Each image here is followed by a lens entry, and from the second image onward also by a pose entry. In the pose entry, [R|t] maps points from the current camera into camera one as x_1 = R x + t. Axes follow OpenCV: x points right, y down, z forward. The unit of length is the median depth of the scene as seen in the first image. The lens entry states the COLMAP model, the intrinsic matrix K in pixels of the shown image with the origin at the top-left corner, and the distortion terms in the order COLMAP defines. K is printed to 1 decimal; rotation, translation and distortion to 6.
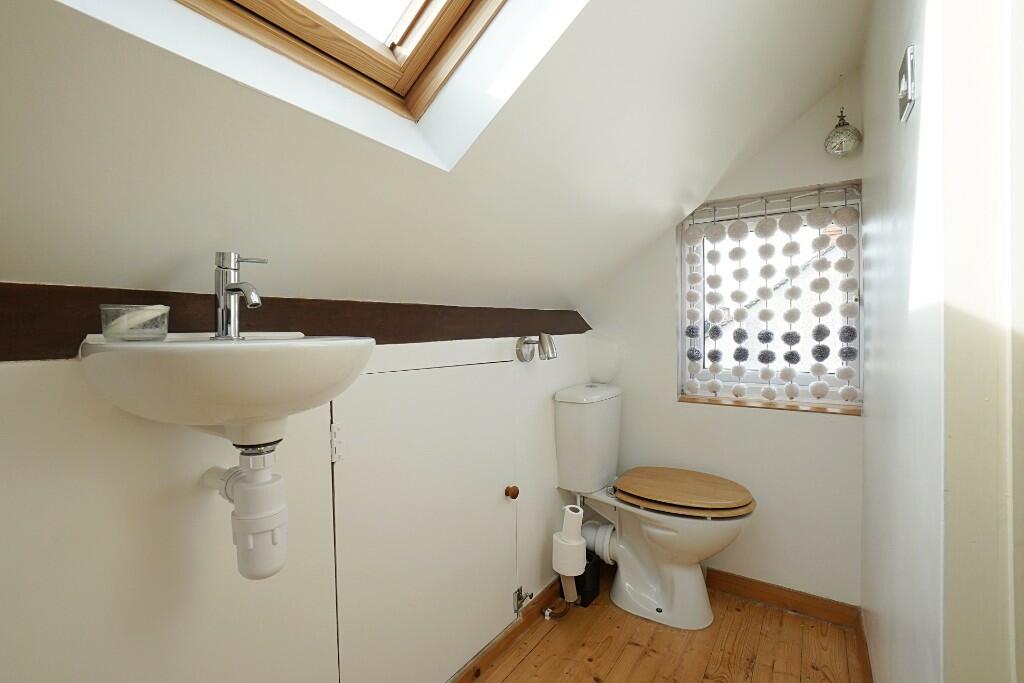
lens RADIAL K [[453.7, 0, 506.0], [0, 453.7, 330.3], [0, 0, 1]] dist [-0.062923, 0.021720]
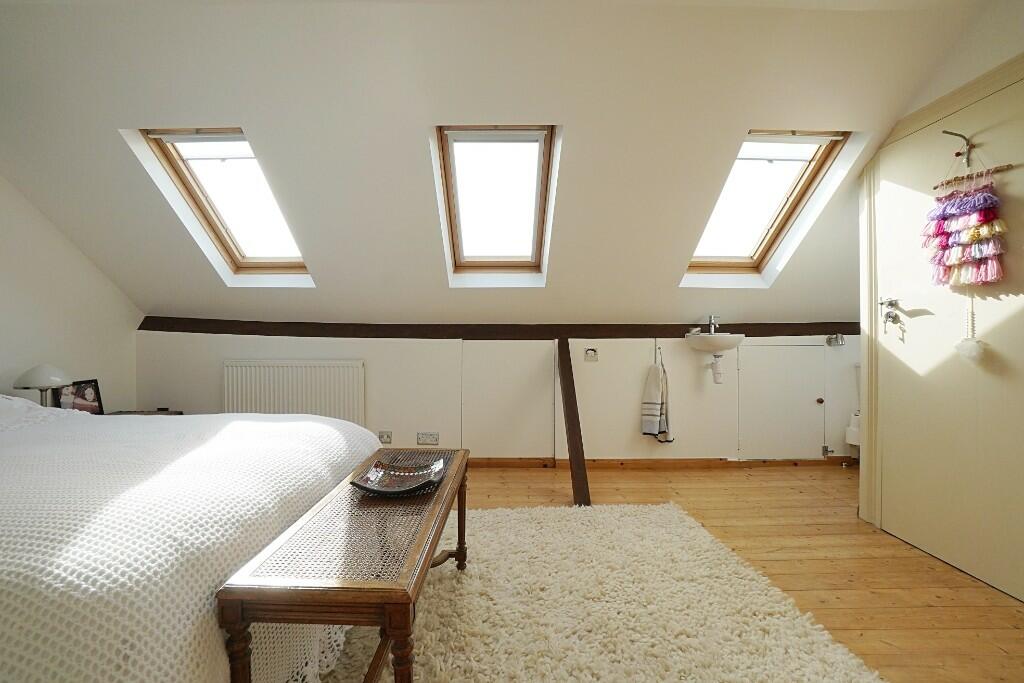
lens RADIAL K [[453.7, 0, 506.0], [0, 453.7, 330.3], [0, 0, 1]] dist [-0.062923, 0.021720]
pose [[0.572949, 0.004473, -0.819579, 1.567087], [0.000059, 0.999985, 0.005499, -0.038652], [0.819591, -0.003199, 0.572940, -2.731077]]
